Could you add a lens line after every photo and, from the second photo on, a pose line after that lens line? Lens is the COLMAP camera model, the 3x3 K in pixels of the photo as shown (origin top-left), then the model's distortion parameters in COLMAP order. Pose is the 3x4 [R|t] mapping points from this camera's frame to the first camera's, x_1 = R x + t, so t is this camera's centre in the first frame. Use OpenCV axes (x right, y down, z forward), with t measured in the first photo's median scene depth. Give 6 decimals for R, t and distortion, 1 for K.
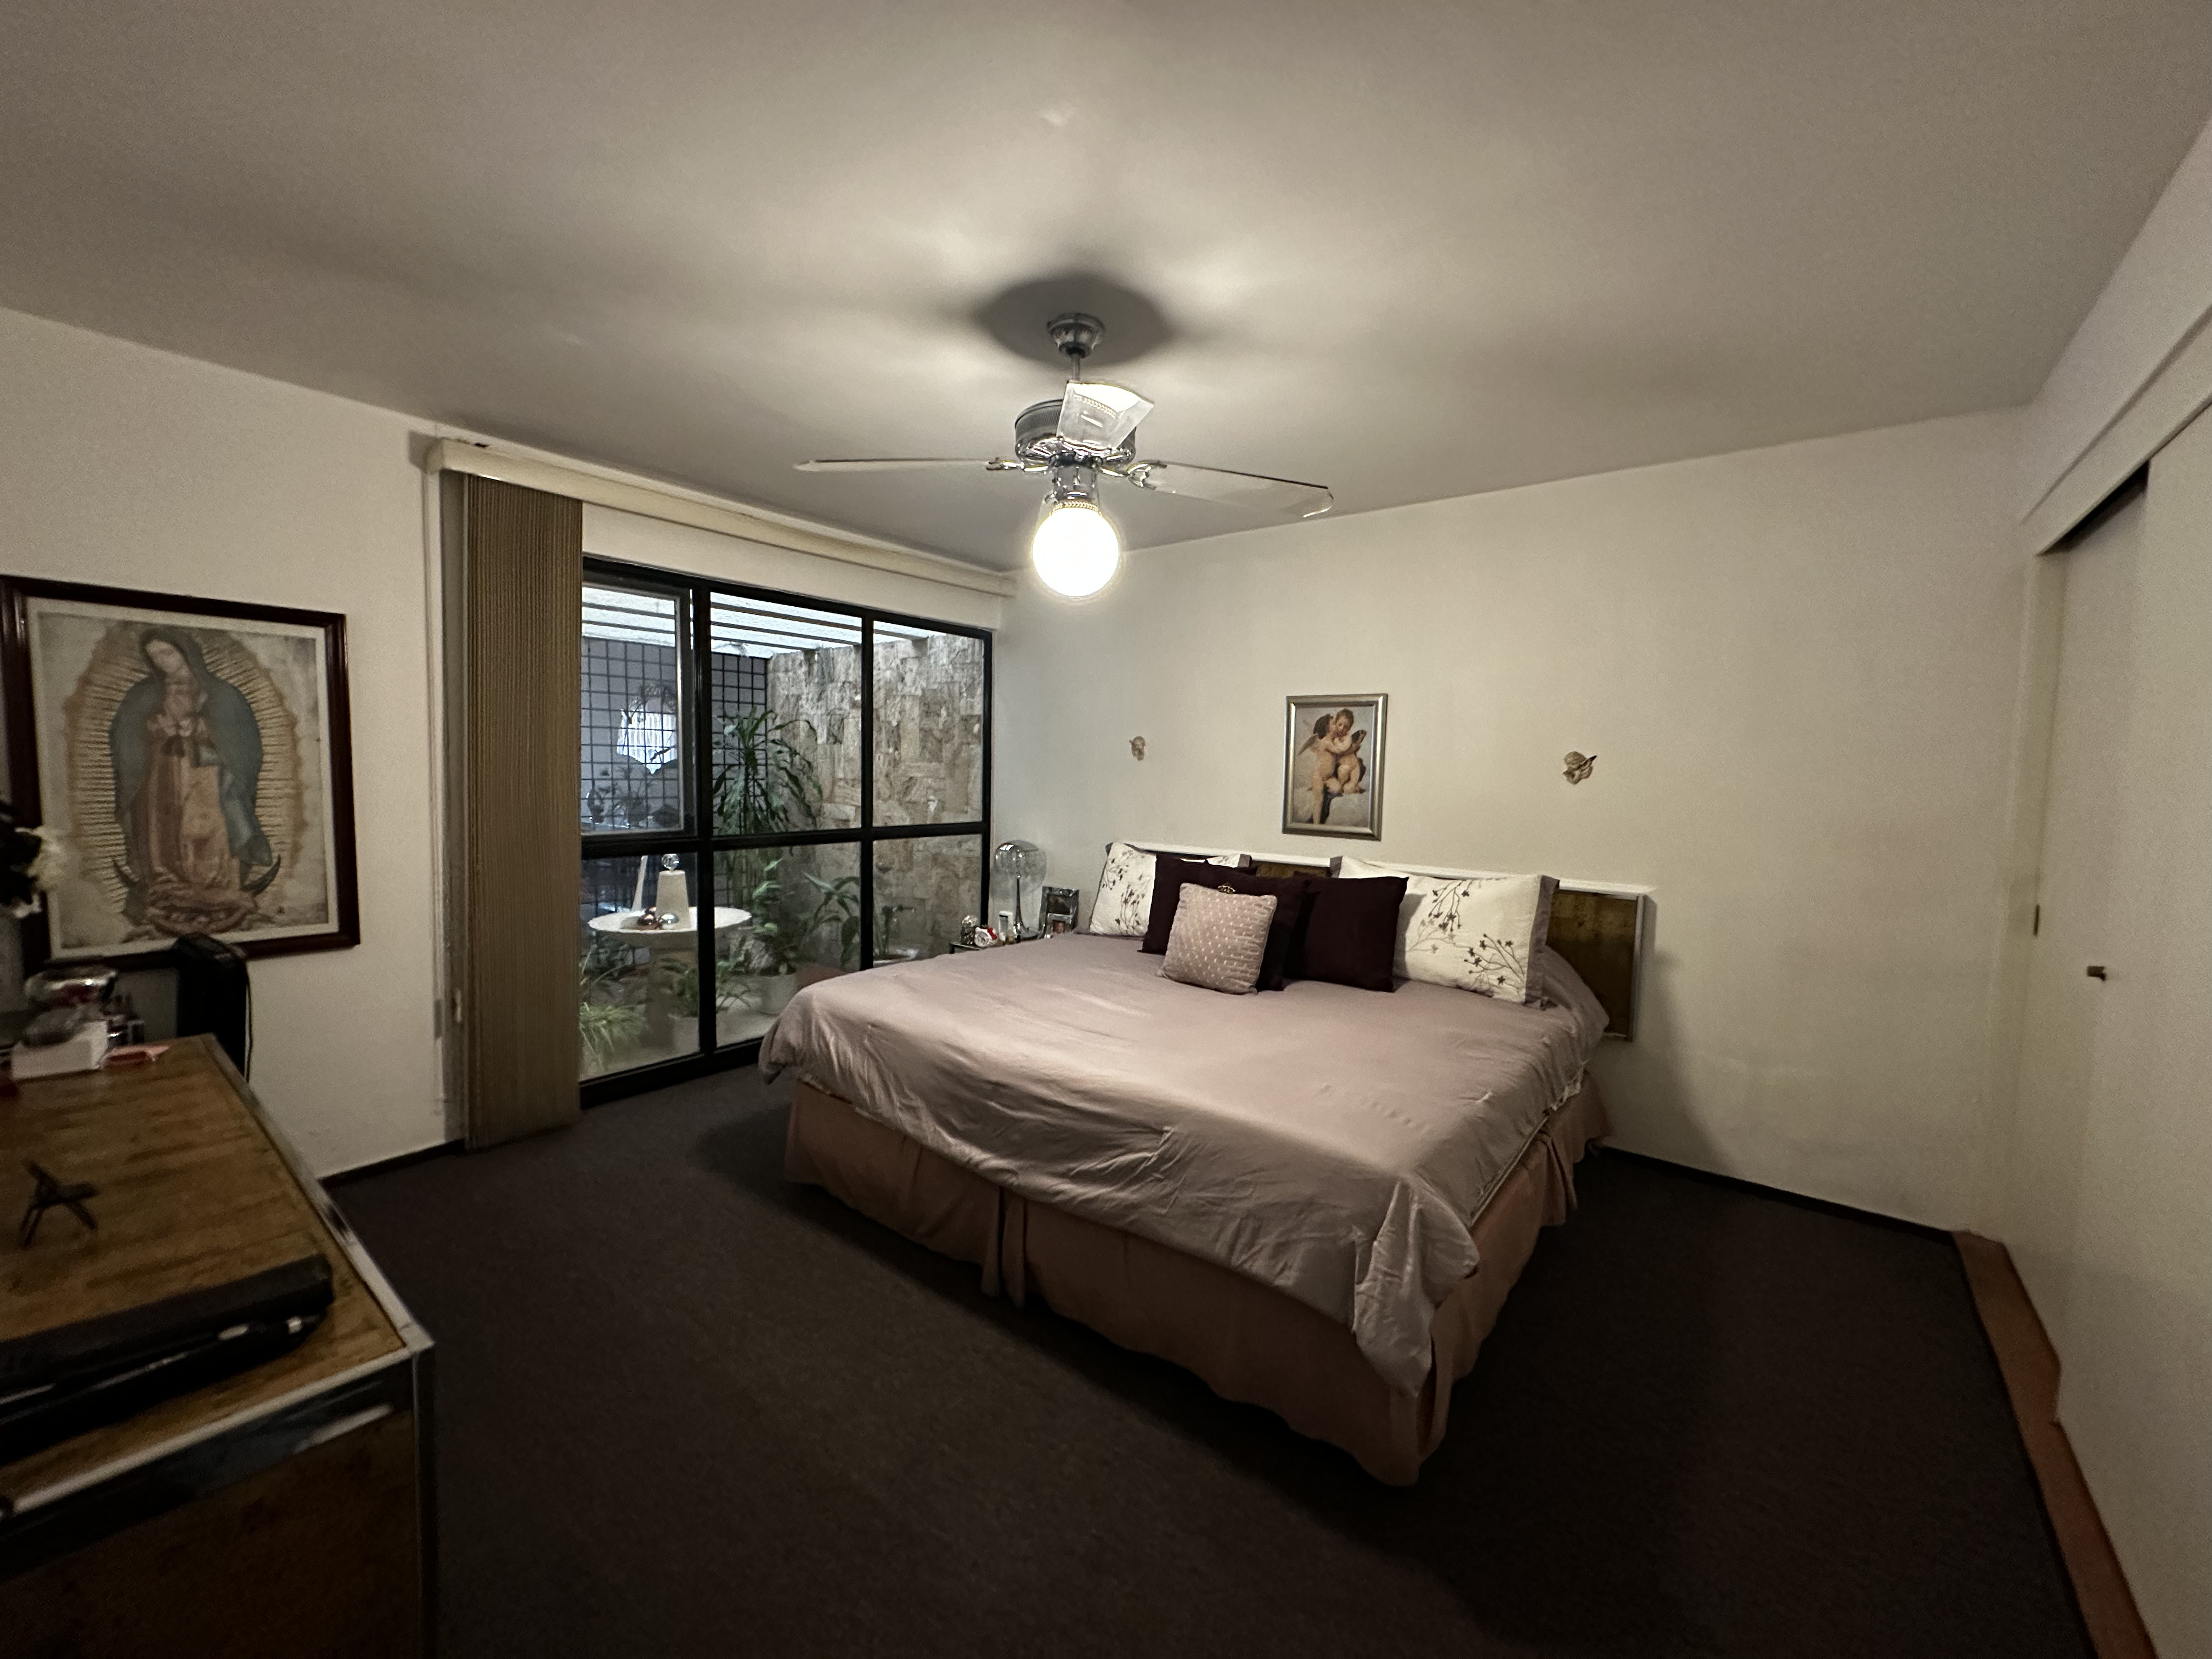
lens RADIAL K [[883.0, 0, 1106.0], [0, 883.0, 829.5], [0, 0, 1]] dist [-0.000935, 0.000035]
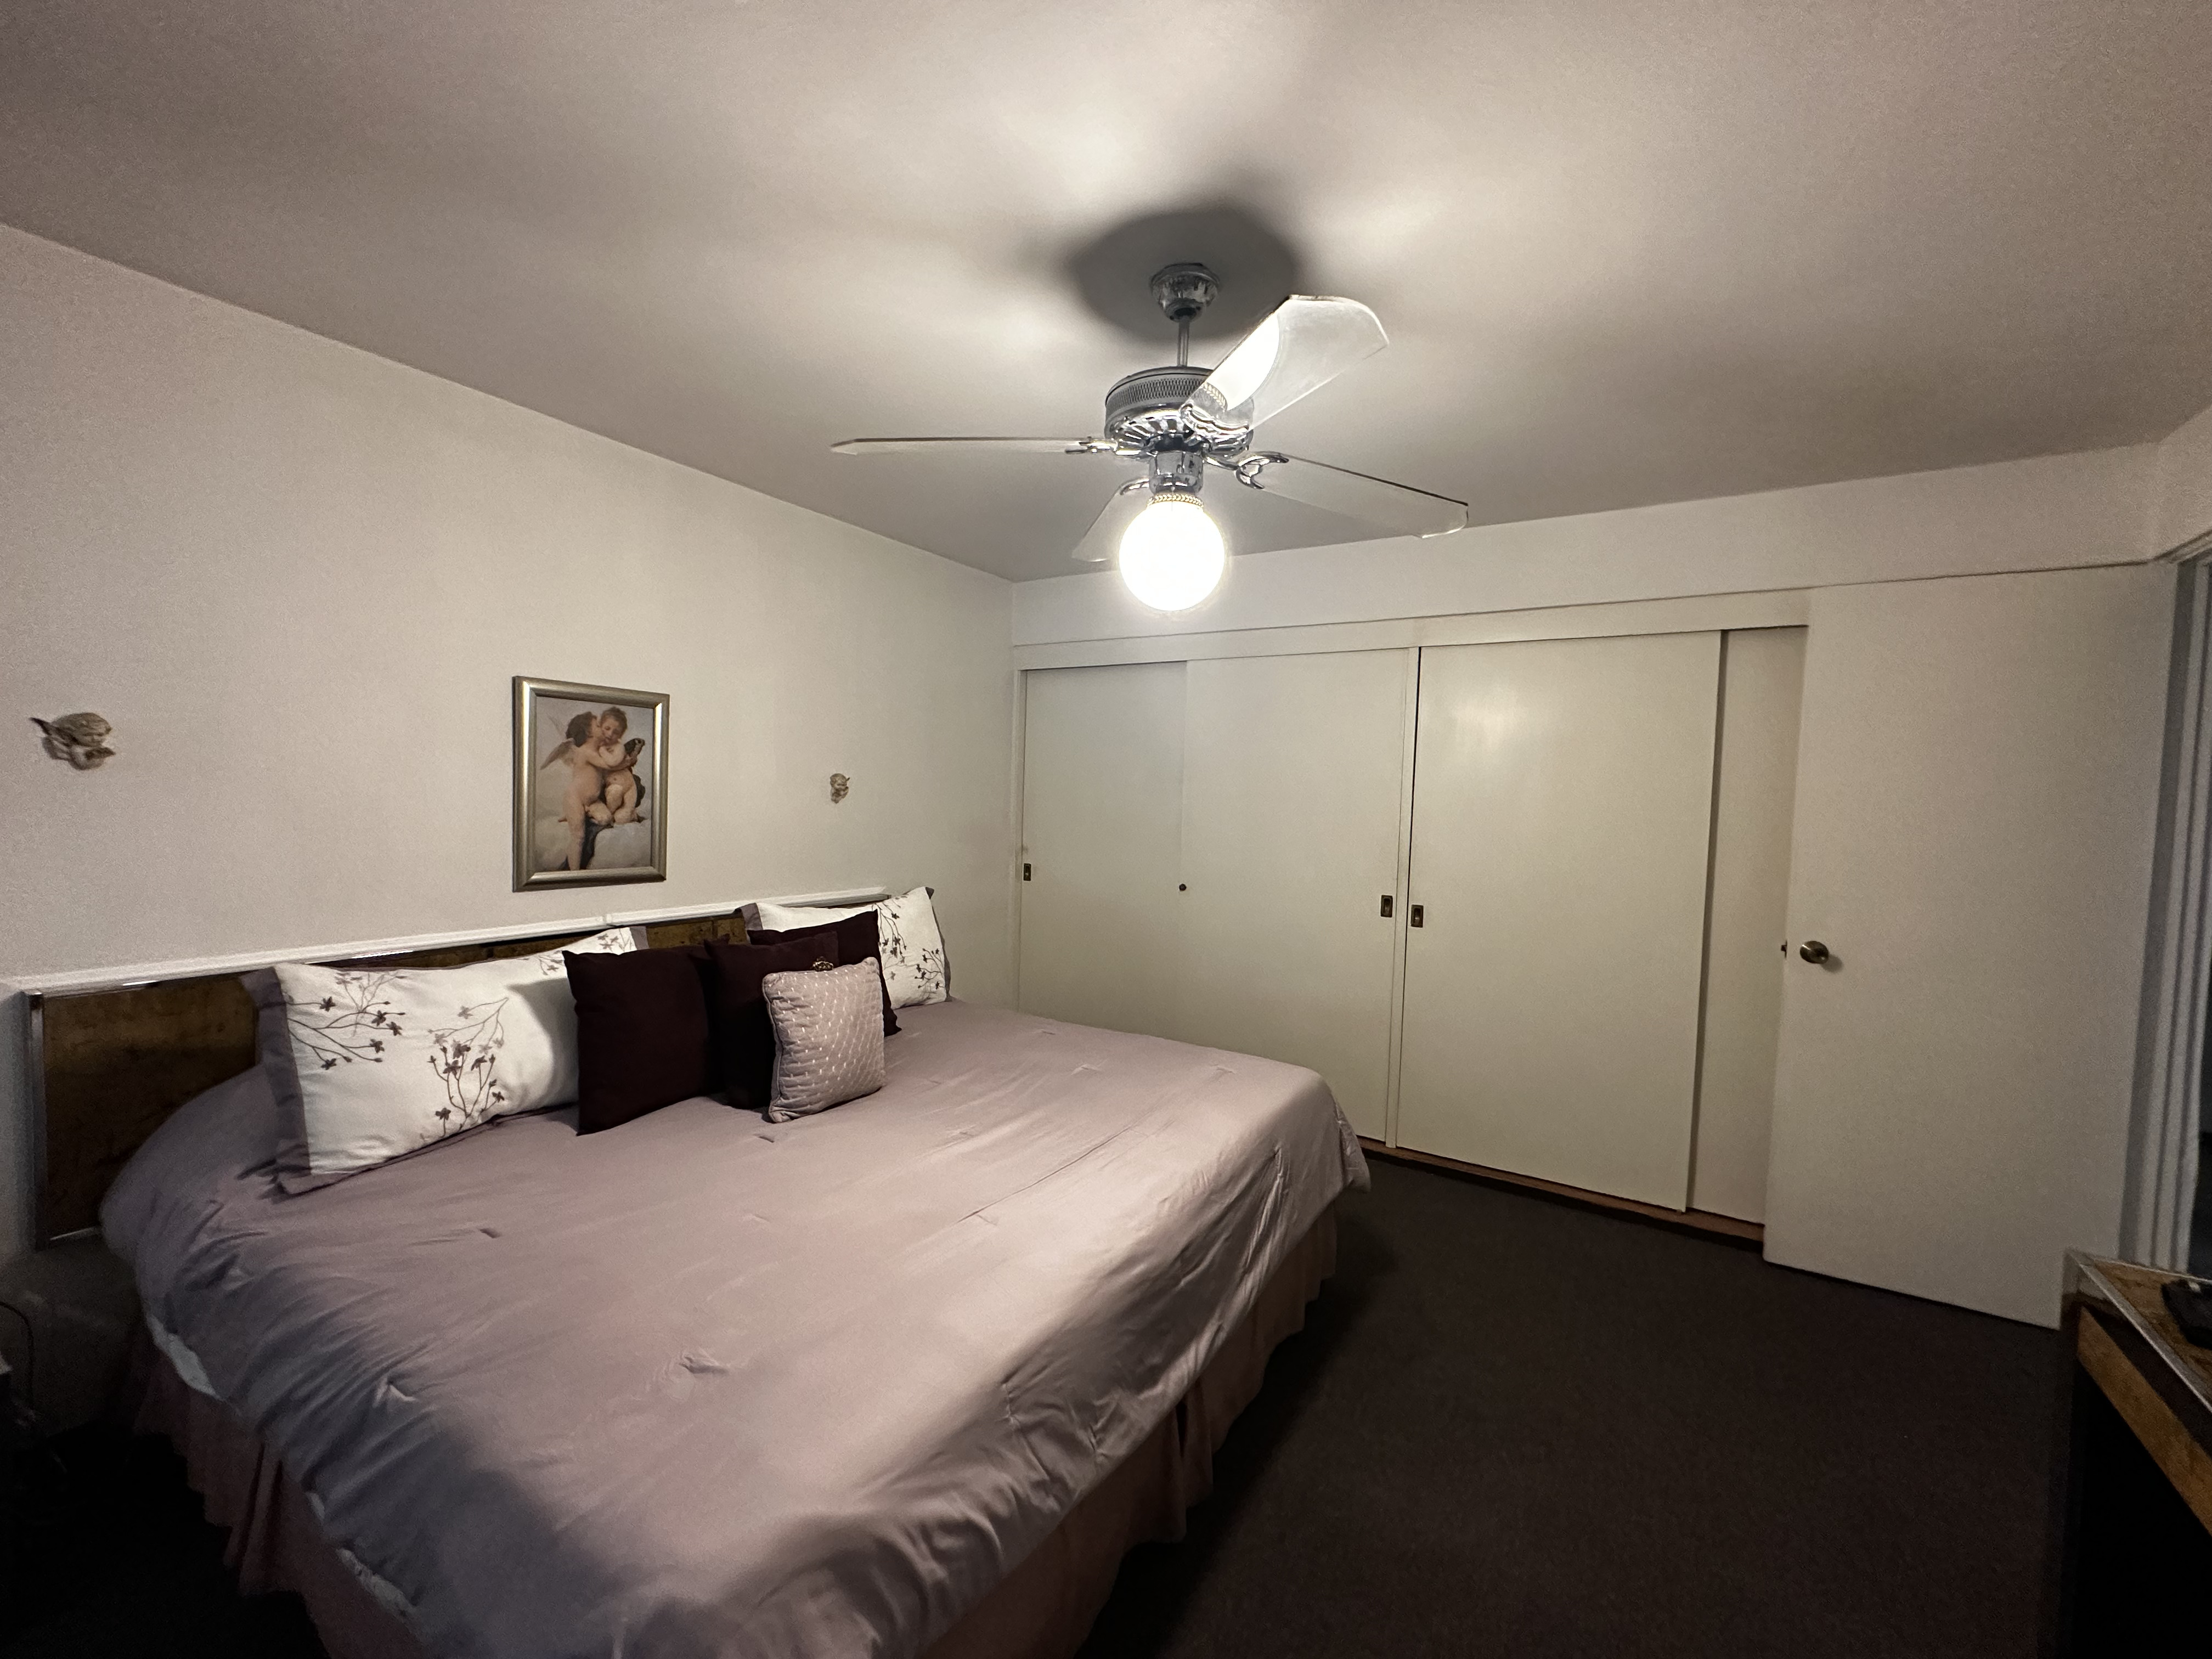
lens RADIAL K [[883.0, 0, 1106.0], [0, 883.0, 829.5], [0, 0, 1]] dist [-0.000935, 0.000035]
pose [[-0.117805, -0.069614, 0.990594, -0.502973], [0.037772, 0.996504, 0.074521, -0.075571], [-0.992318, 0.046196, -0.114764, 0.687326]]
